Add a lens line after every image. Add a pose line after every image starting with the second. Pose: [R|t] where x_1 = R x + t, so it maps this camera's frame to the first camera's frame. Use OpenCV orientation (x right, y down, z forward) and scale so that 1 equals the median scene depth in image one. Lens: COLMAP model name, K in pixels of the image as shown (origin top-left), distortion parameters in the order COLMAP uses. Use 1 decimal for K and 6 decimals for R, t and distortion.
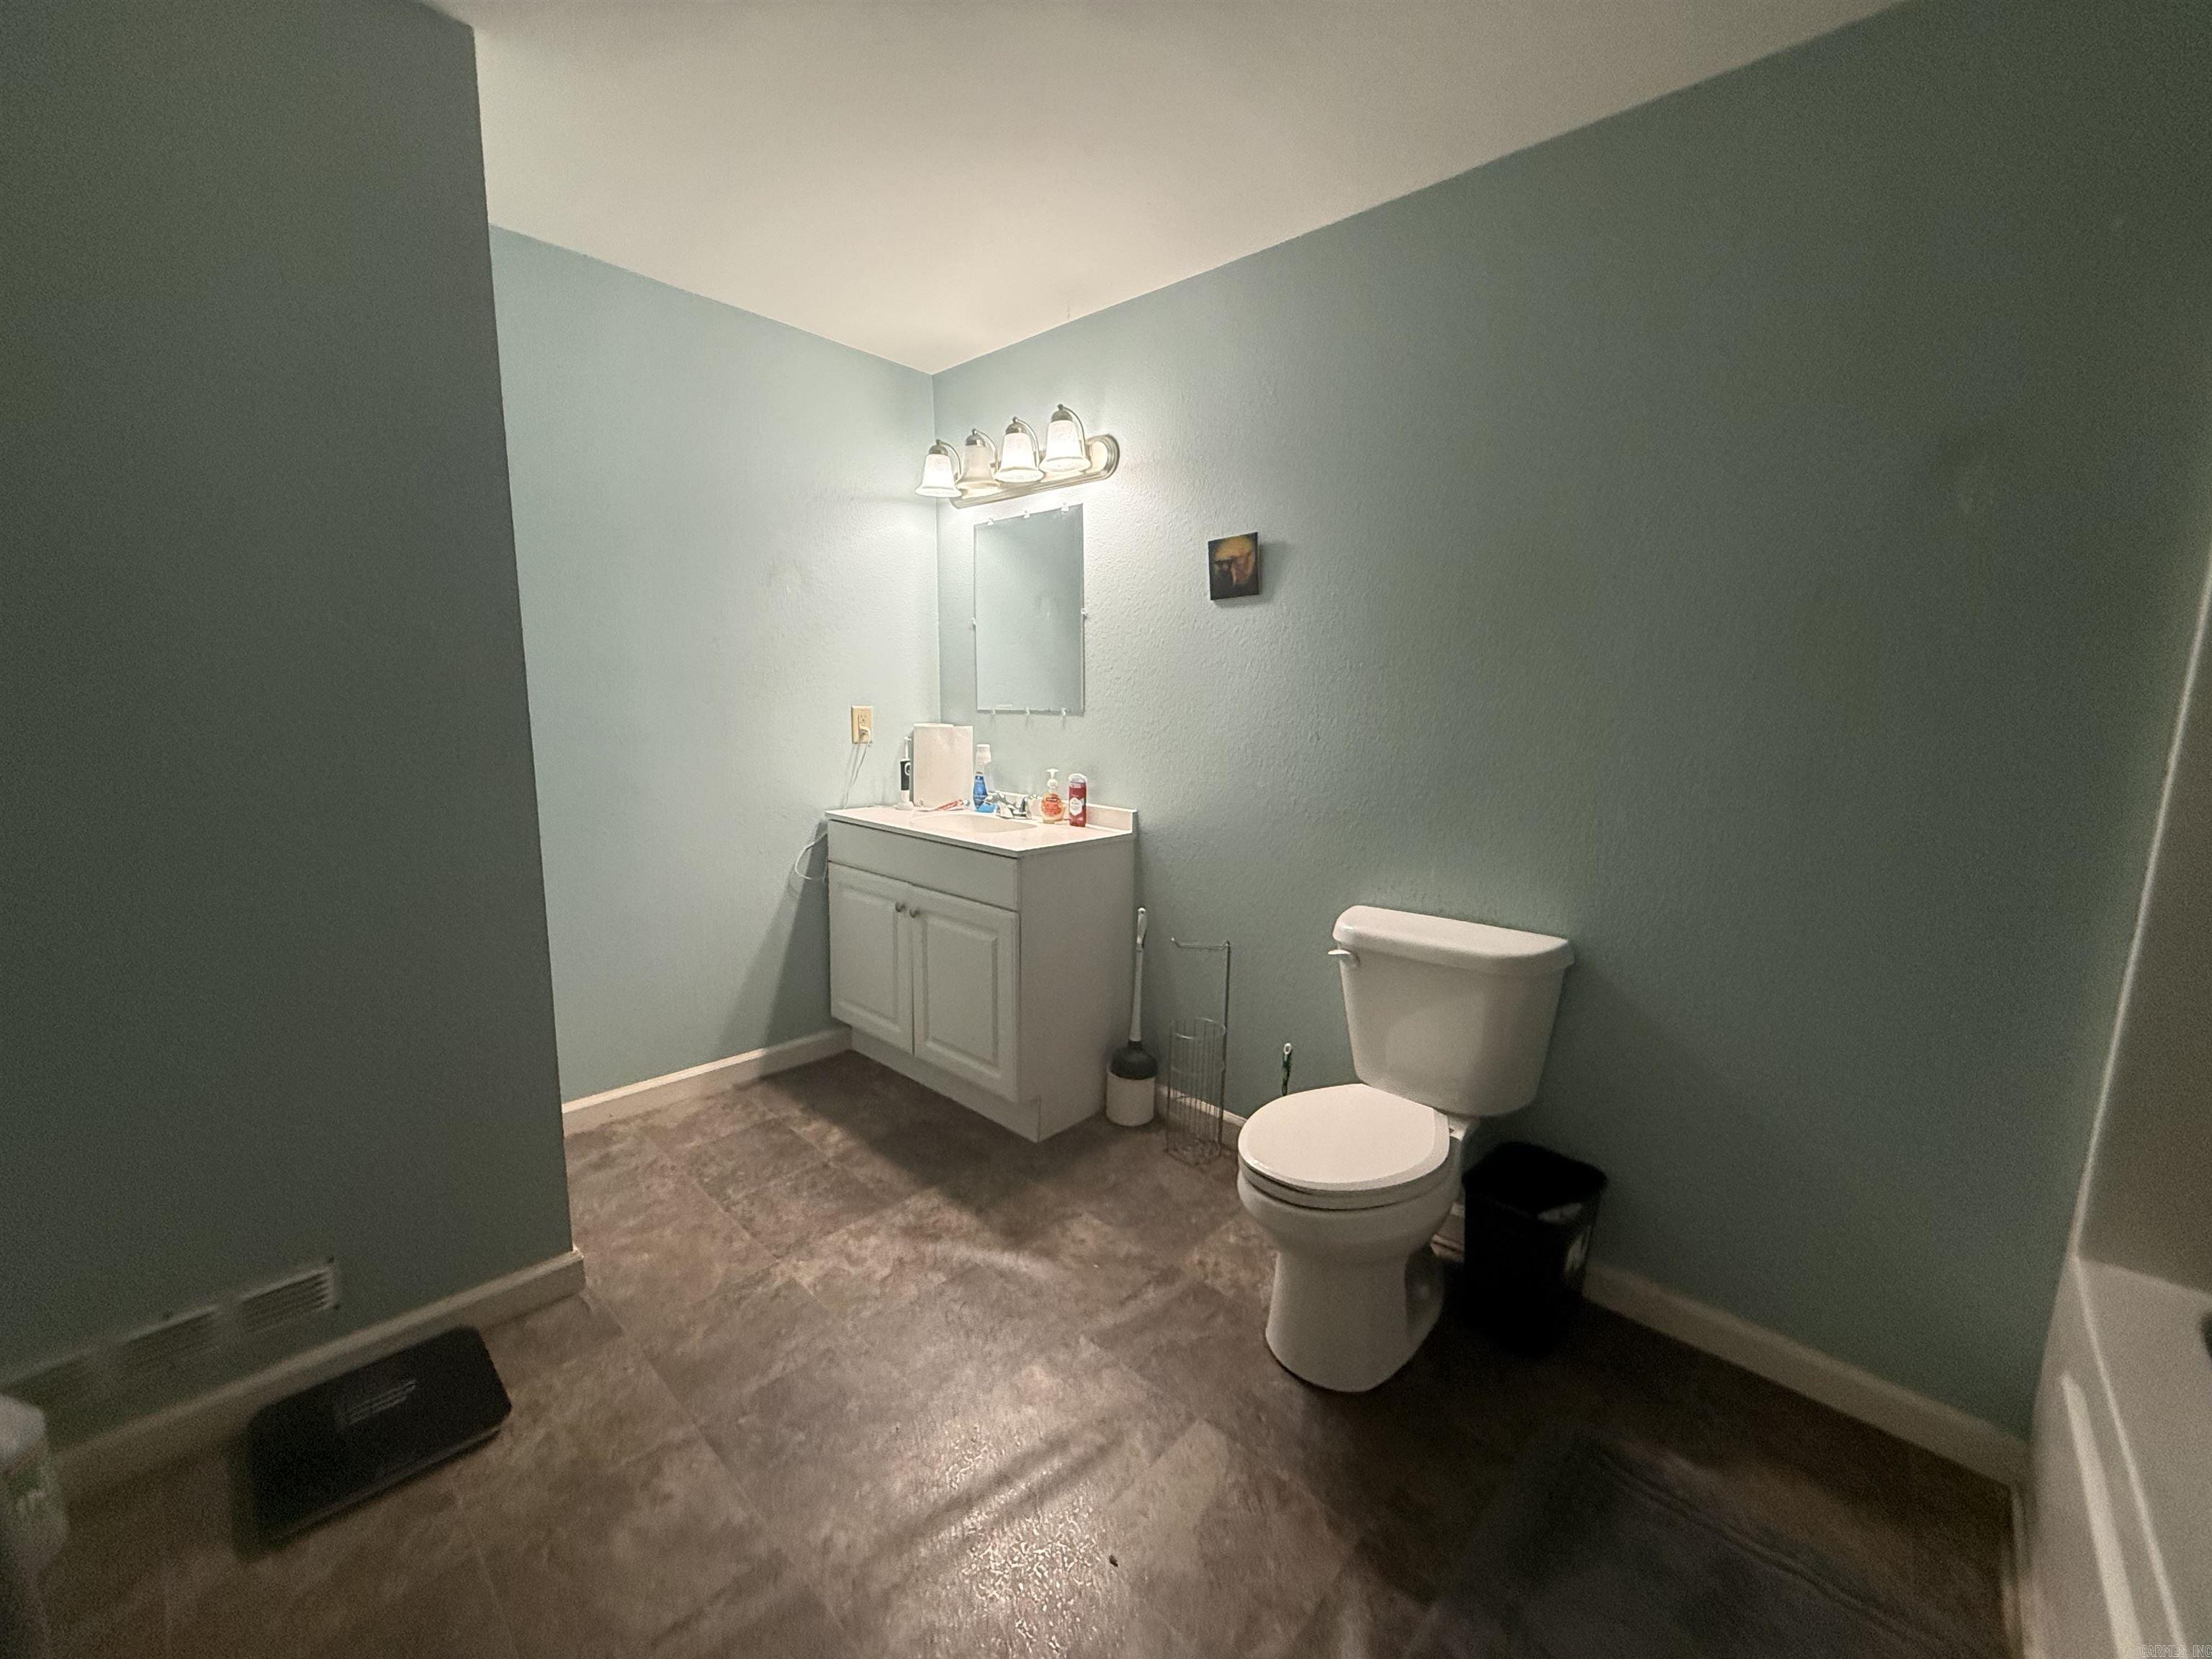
lens RADIAL K [[878.3, 0, 1106.0], [0, 878.3, 829.5], [0, 0, 1]] dist [0.000933, 0.000143]
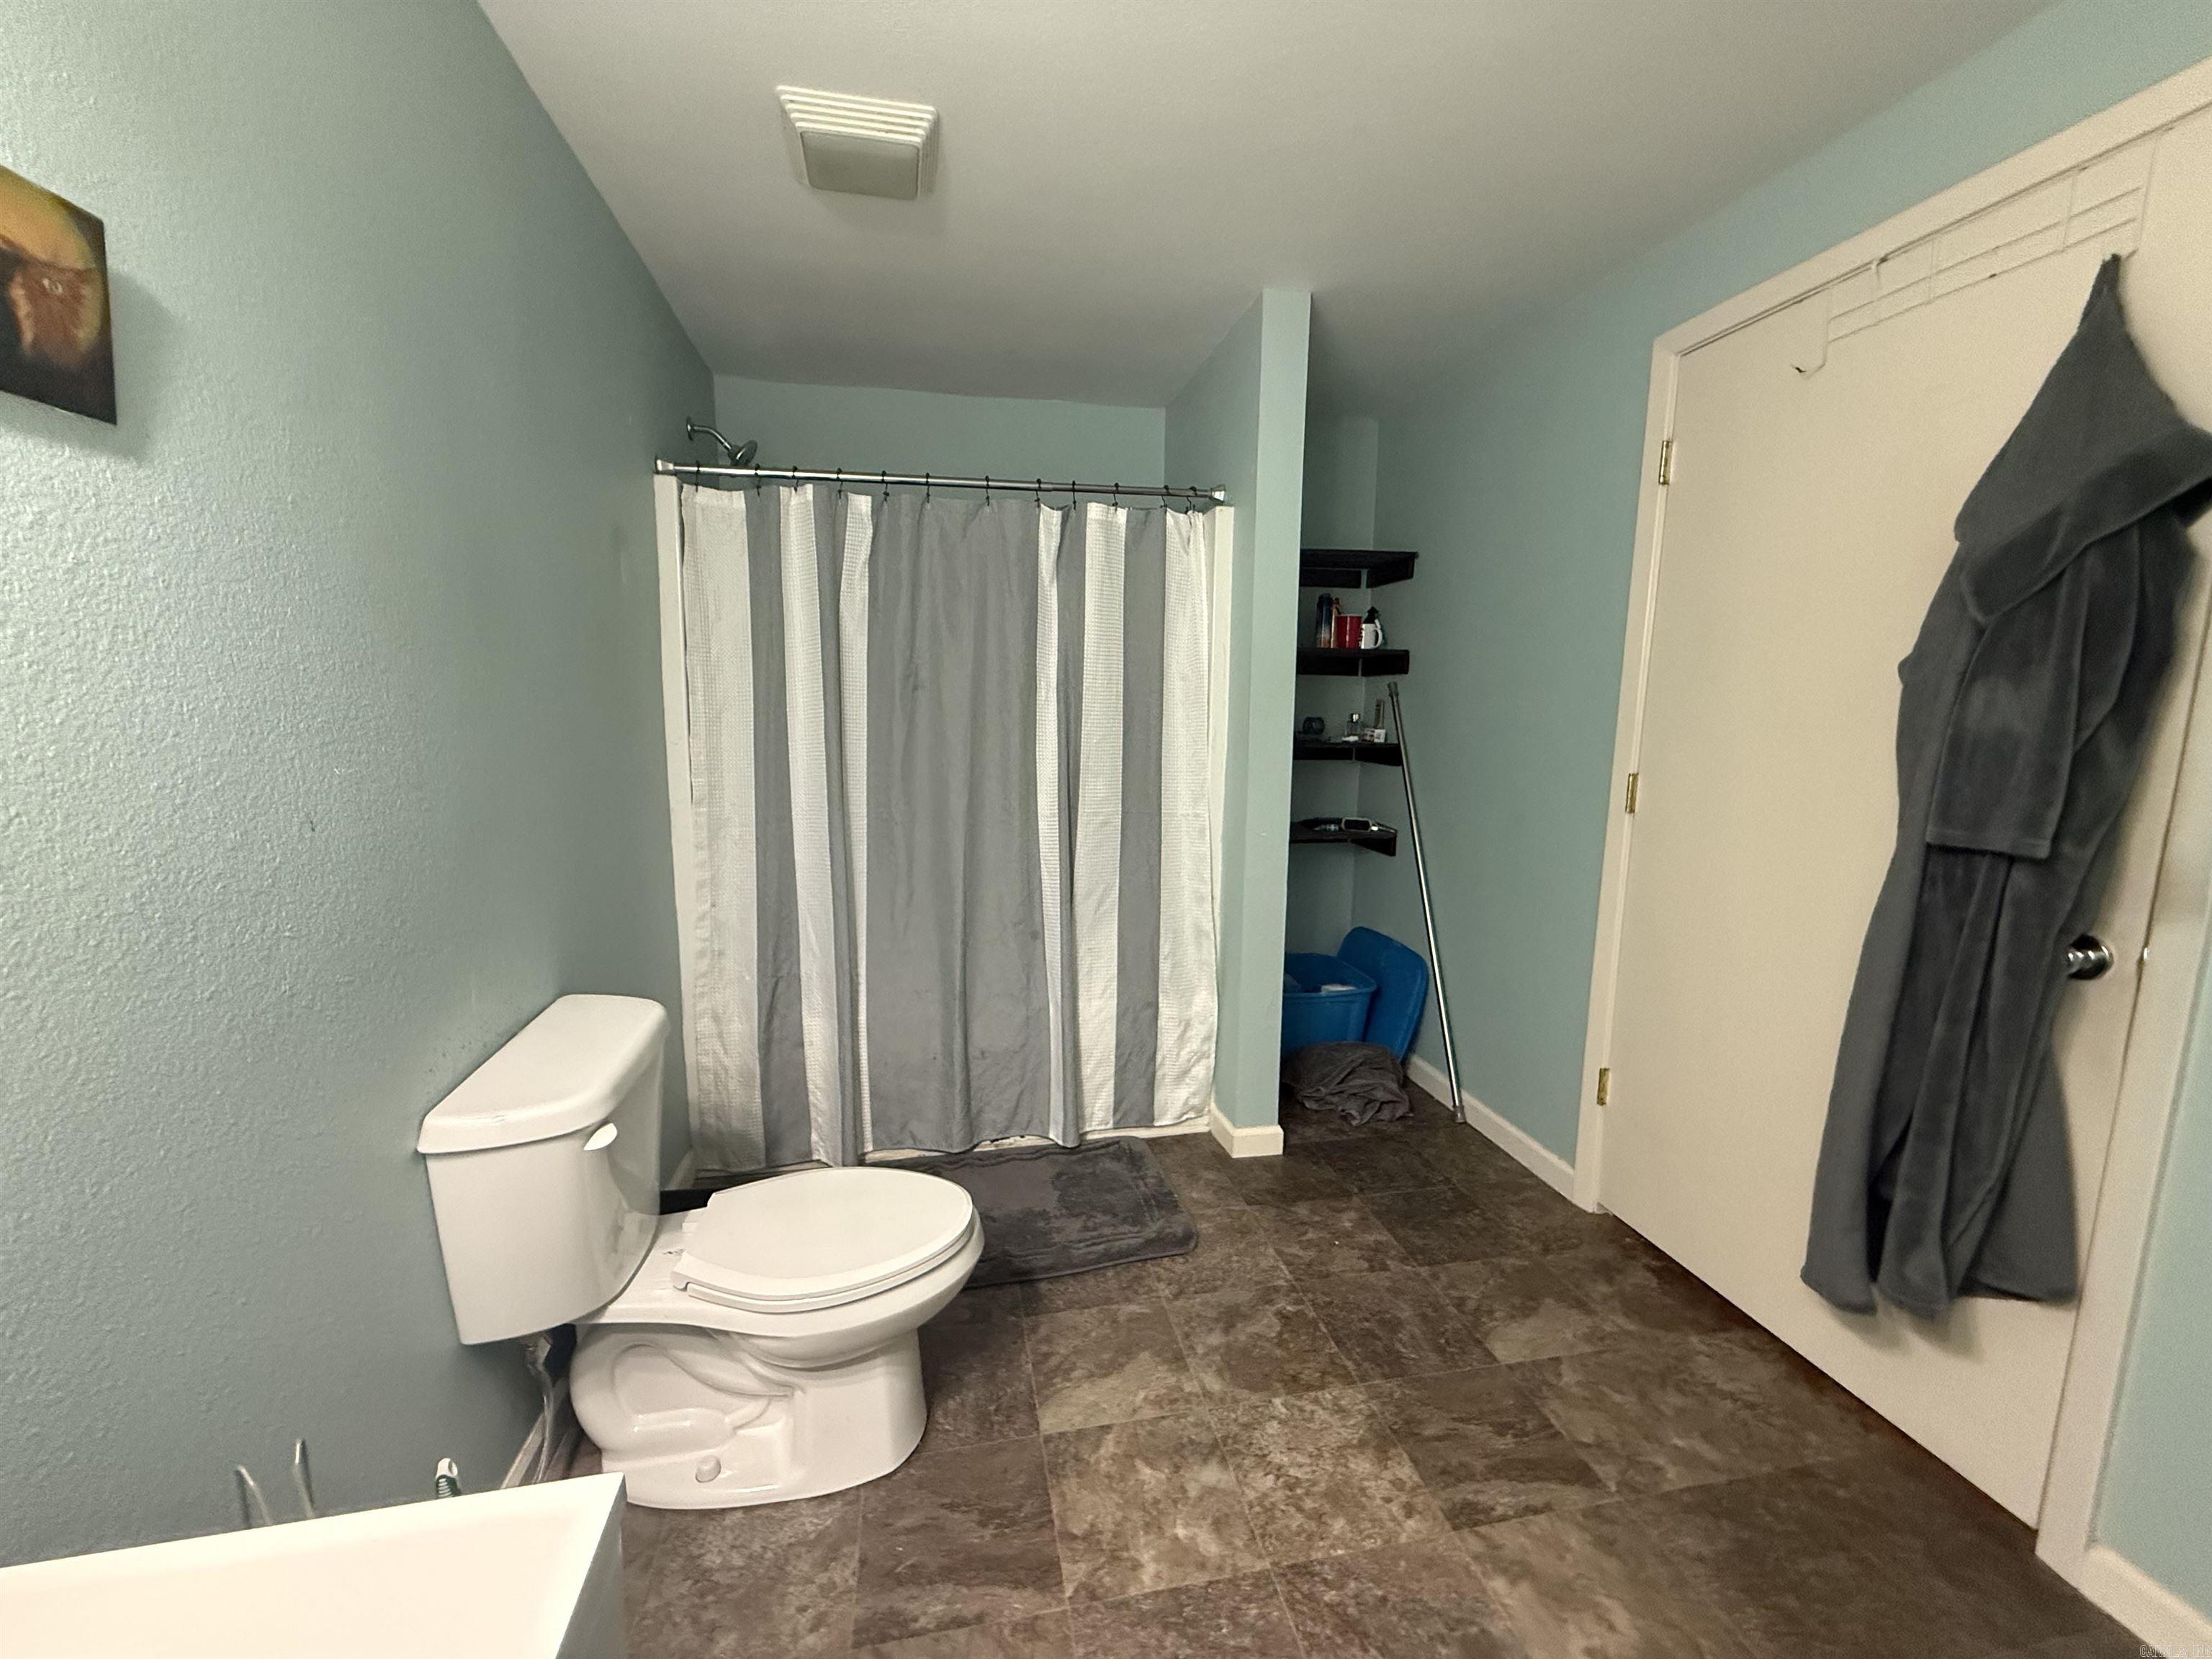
lens RADIAL K [[878.3, 0, 1106.0], [0, 878.3, 829.5], [0, 0, 1]] dist [0.000933, 0.000143]
pose [[-0.811328, -0.107551, 0.574612, -0.402497], [0.060275, 0.962301, 0.265222, -0.238248], [-0.581475, 0.249817, -0.774260, 1.356587]]
